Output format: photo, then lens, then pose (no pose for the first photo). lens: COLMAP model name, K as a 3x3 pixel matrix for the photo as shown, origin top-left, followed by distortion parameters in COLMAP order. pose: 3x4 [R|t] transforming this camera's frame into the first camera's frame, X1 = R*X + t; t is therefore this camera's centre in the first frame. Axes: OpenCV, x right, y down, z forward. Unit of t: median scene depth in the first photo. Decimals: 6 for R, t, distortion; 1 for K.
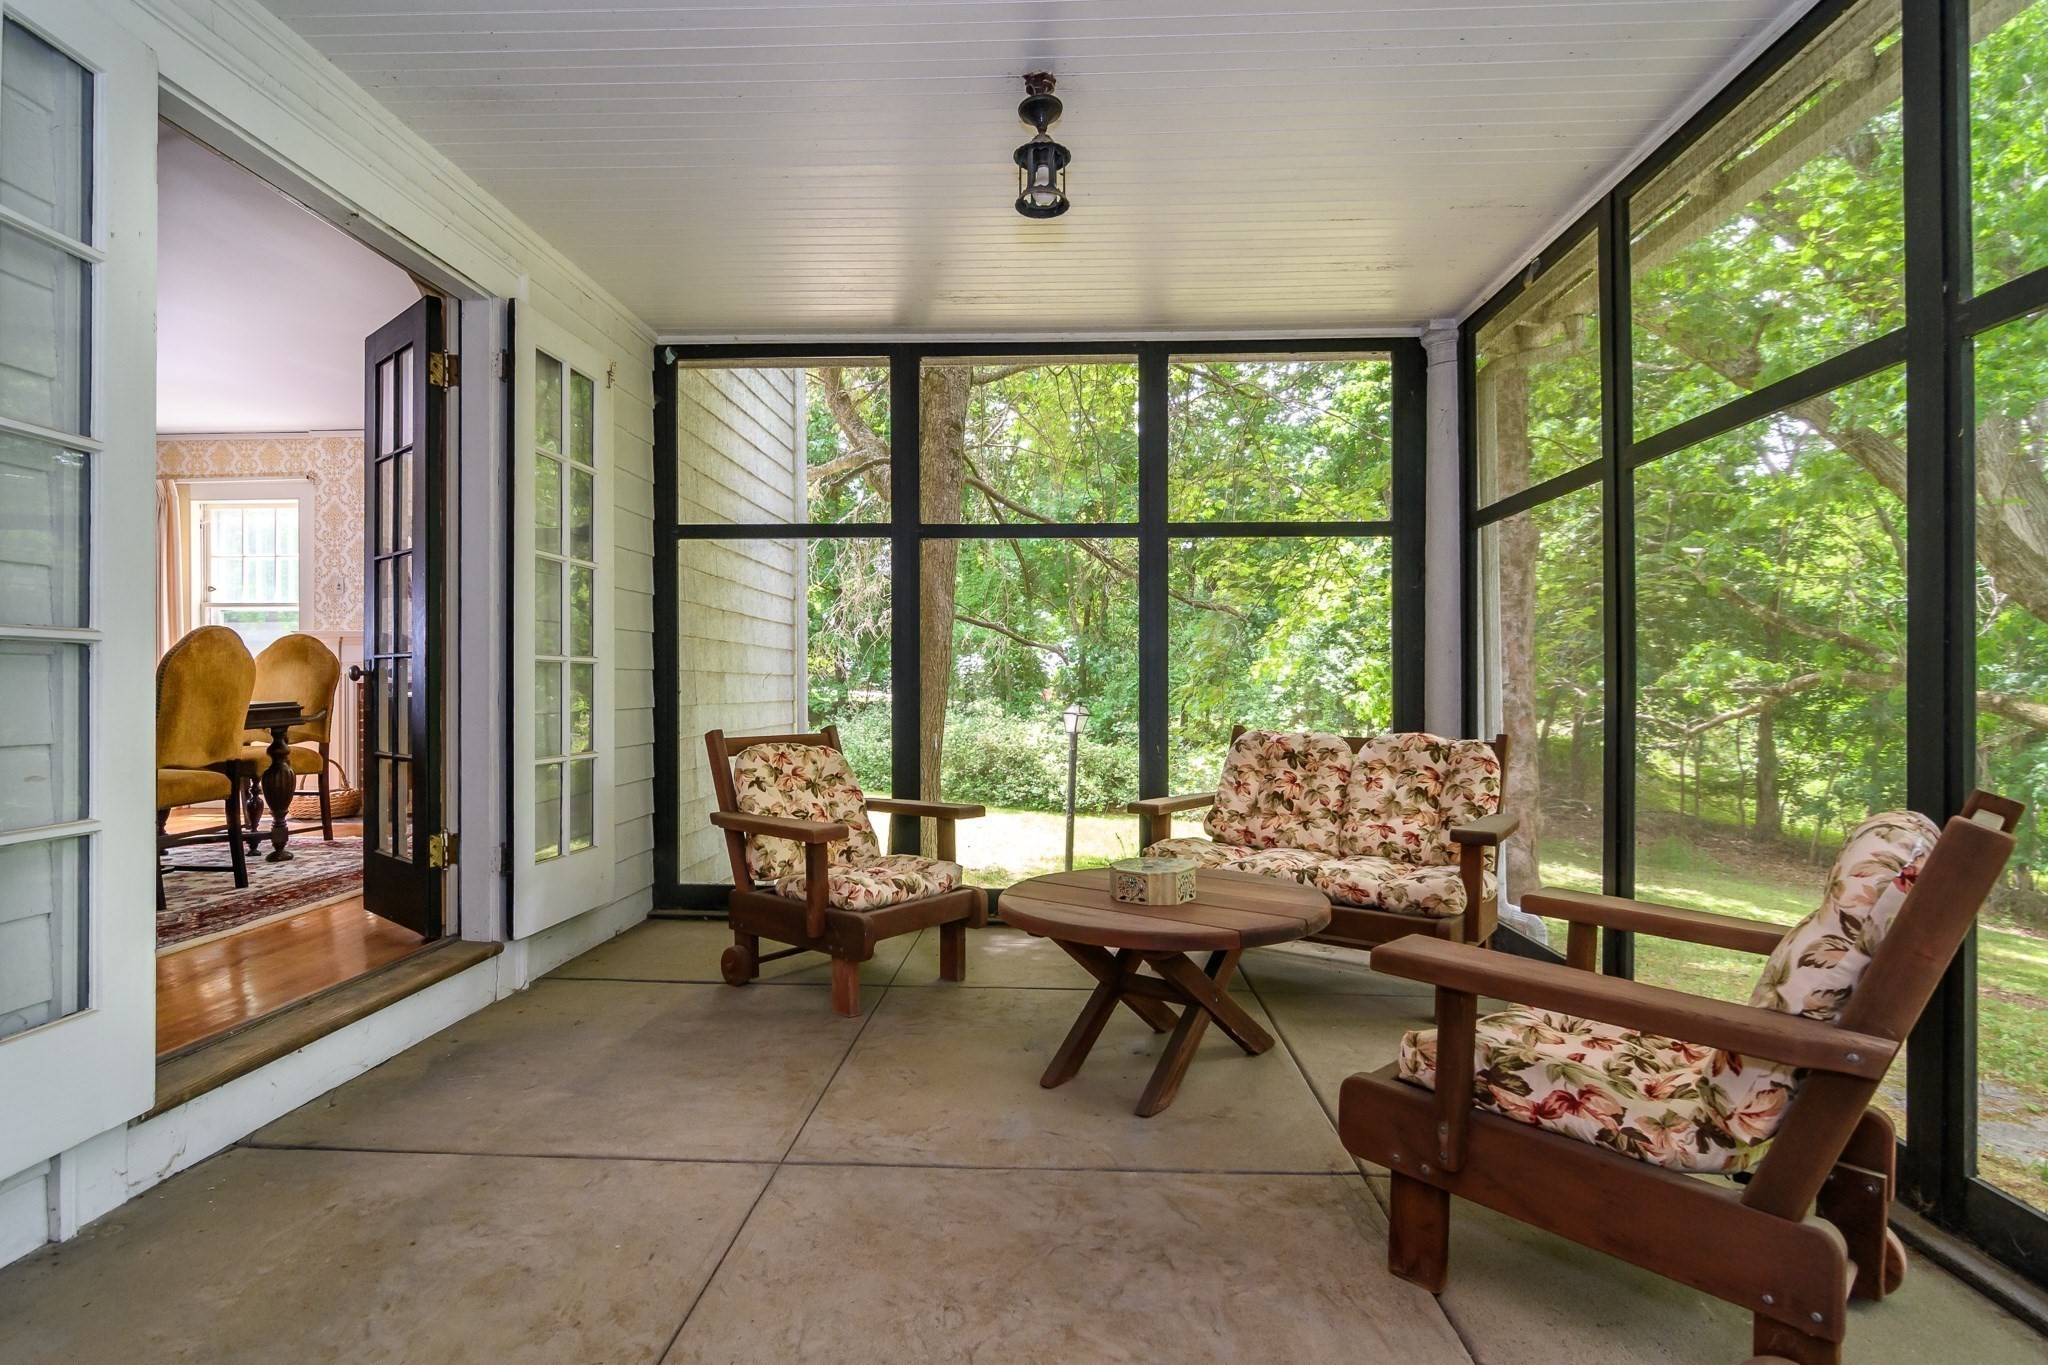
lens RADIAL K [[996.9, 0, 1020.1], [0, 996.9, 682.2], [0, 0, 1]] dist [0.000381, -0.000007]
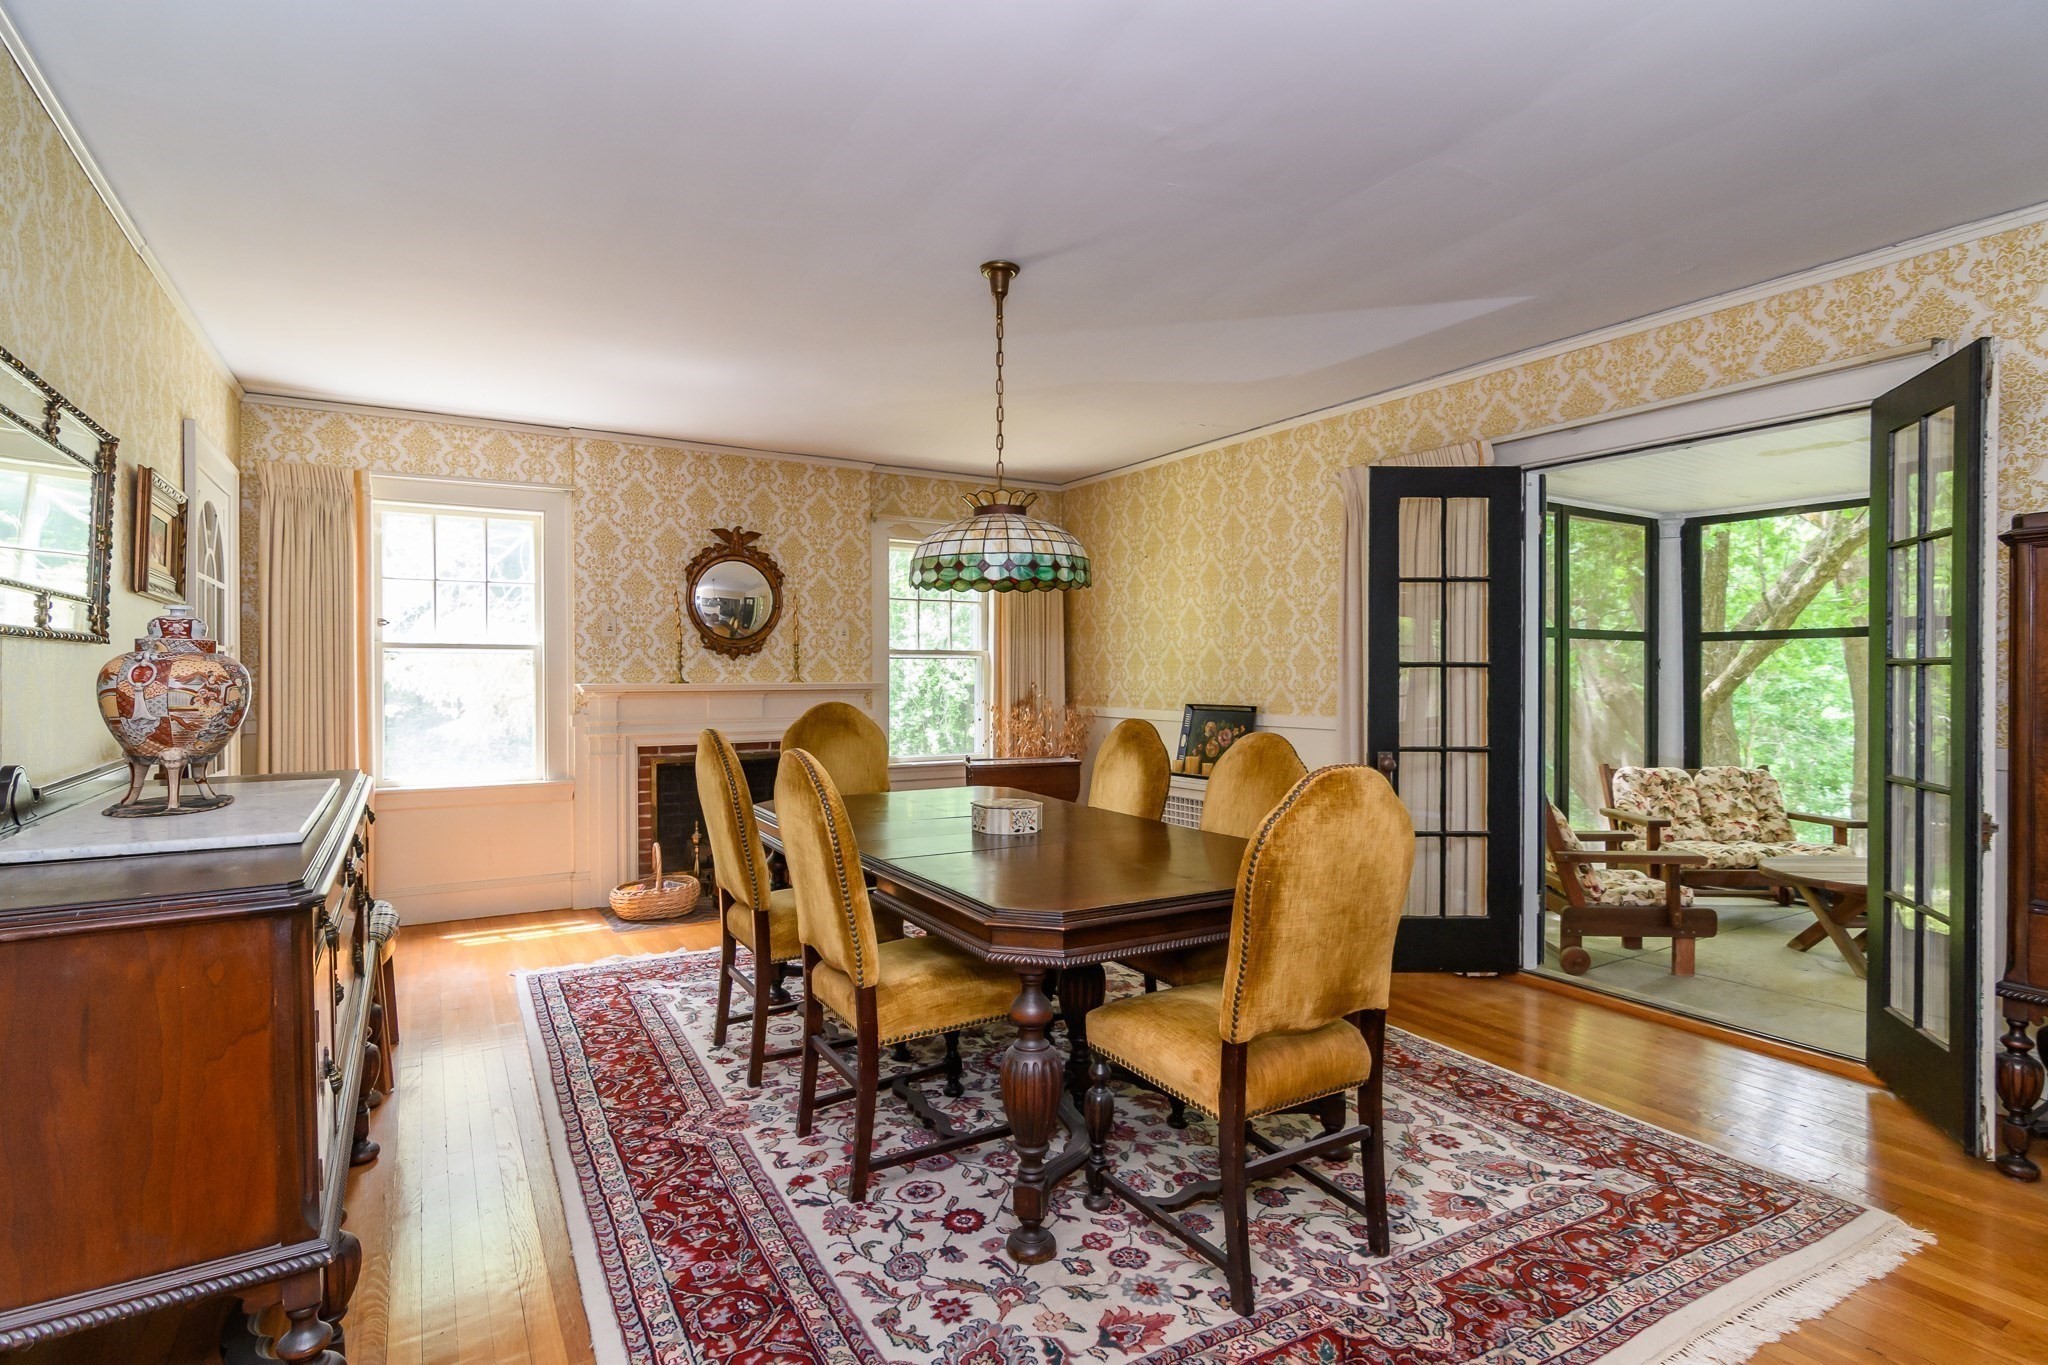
lens RADIAL K [[1016.5, 0, 1026.3], [0, 1016.5, 679.6], [0, 0, 1]] dist [-0.001462, -0.000130]
pose [[0.825478, -0.003216, 0.564425, -0.867134], [-0.000229, 0.999982, 0.006032, -0.058898], [-0.564435, -0.005109, 0.825462, 0.136218]]
